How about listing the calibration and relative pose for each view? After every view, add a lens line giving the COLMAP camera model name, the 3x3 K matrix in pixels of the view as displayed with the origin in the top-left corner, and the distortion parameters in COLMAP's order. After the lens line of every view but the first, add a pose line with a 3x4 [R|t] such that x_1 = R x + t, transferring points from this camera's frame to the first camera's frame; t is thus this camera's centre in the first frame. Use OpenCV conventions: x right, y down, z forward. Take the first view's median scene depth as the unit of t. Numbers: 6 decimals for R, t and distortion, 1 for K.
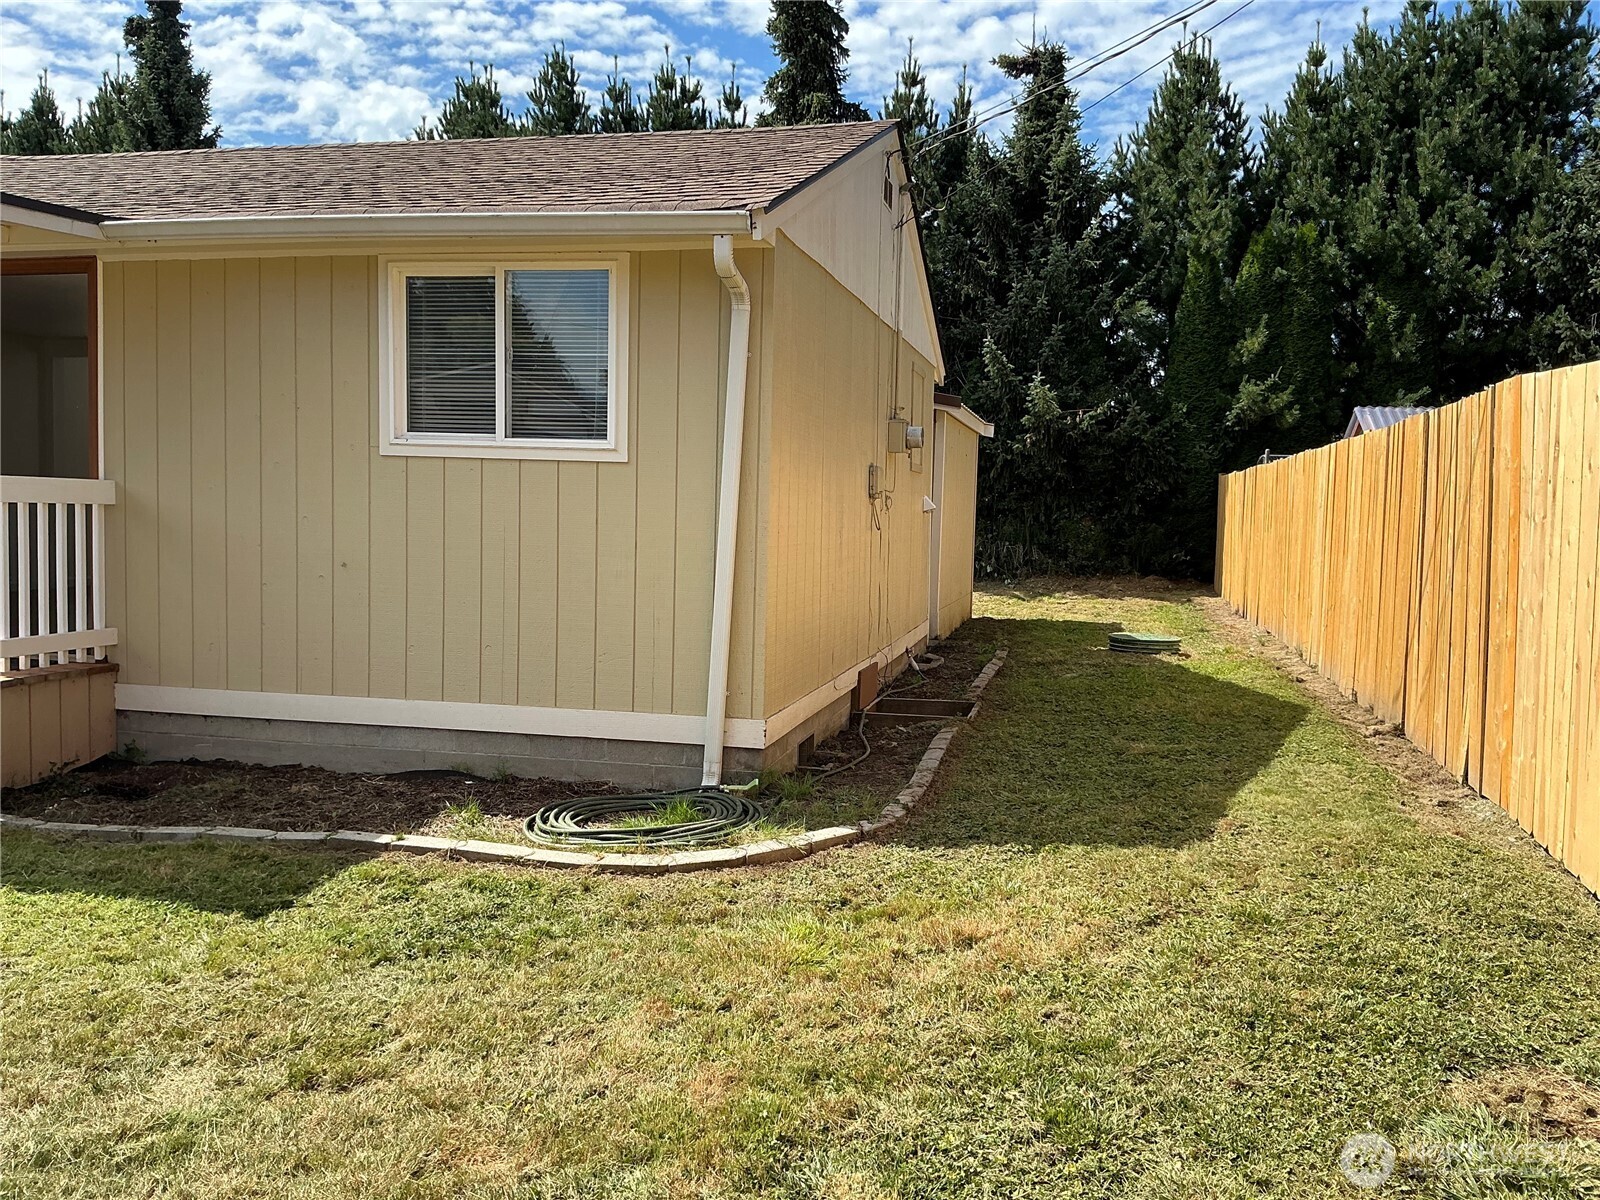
lens RADIAL K [[1327.7, 0, 822.9], [0, 1327.7, 622.3], [0, 0, 1]] dist [0.097448, -0.197416]
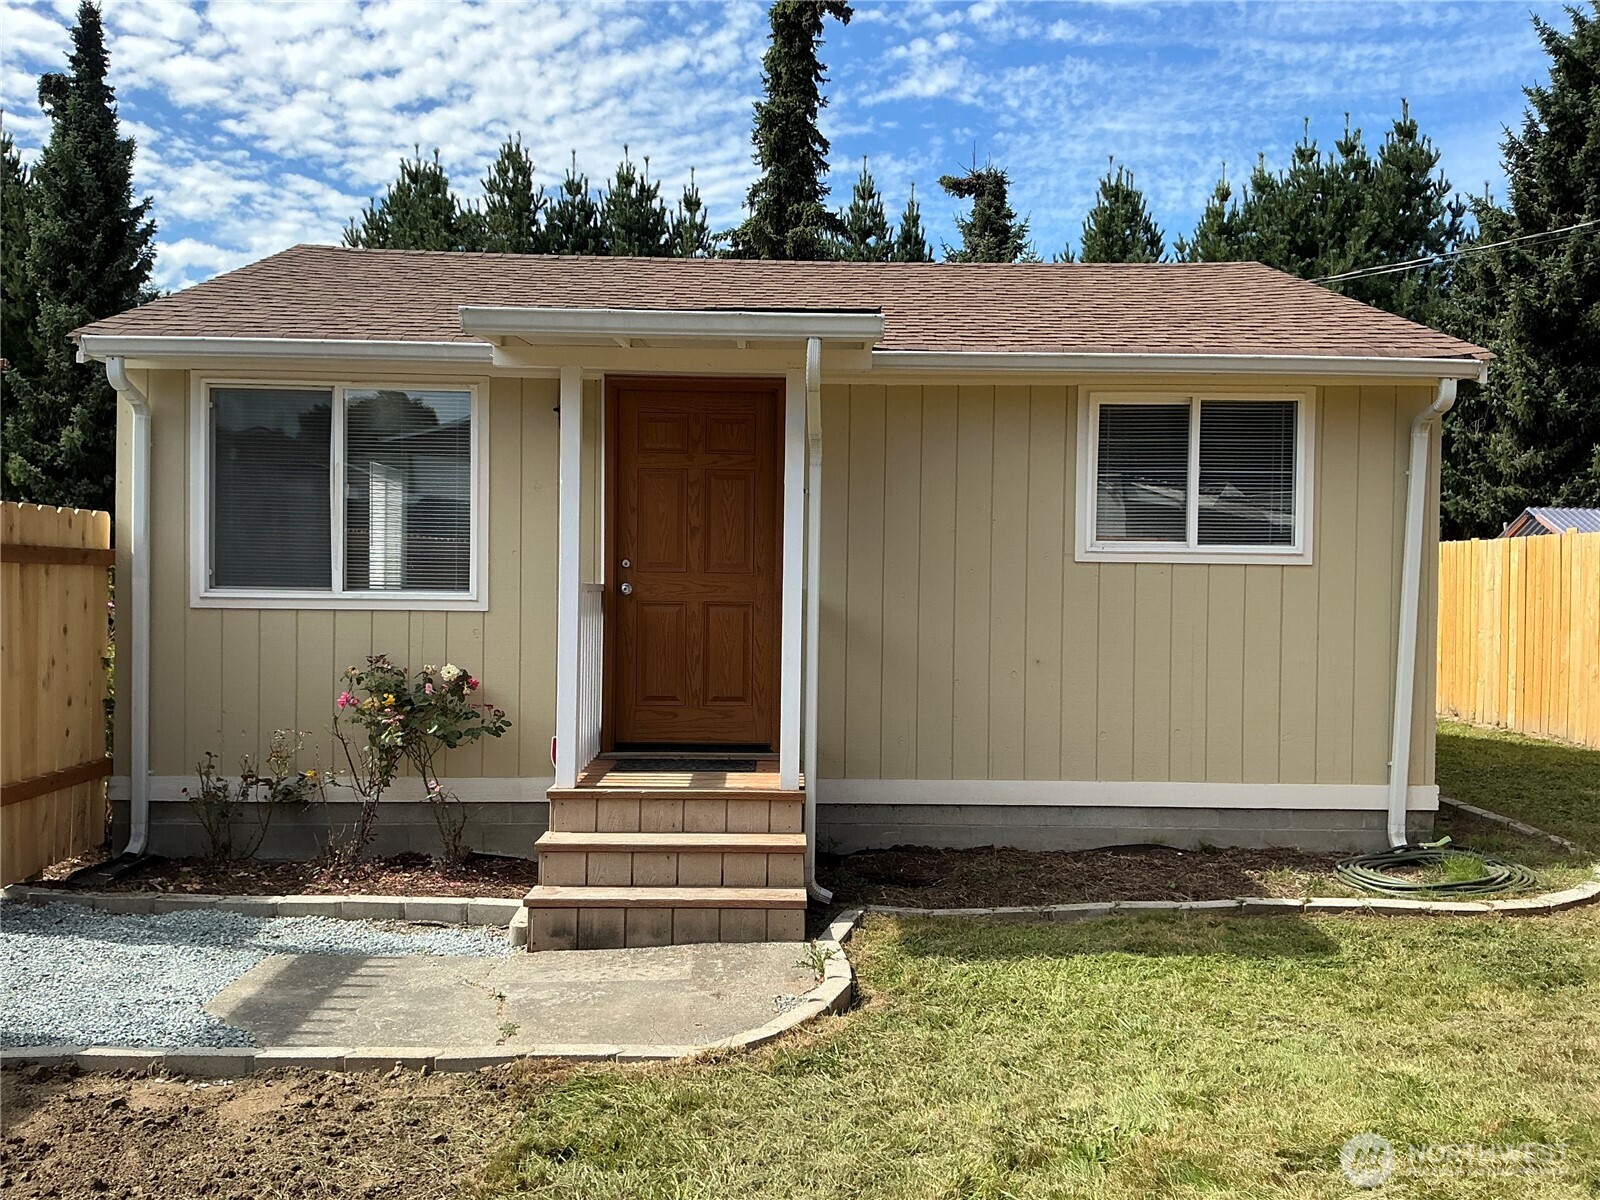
lens RADIAL K [[1327.7, 0, 799.0], [0, 1327.7, 605.5], [0, 0, 1]] dist [0.097448, -0.197416]
pose [[0.972213, -0.014419, 0.233655, -0.261858], [0.030178, 0.997493, -0.064012, -0.007662], [-0.232147, 0.069284, 0.970210, -0.005821]]
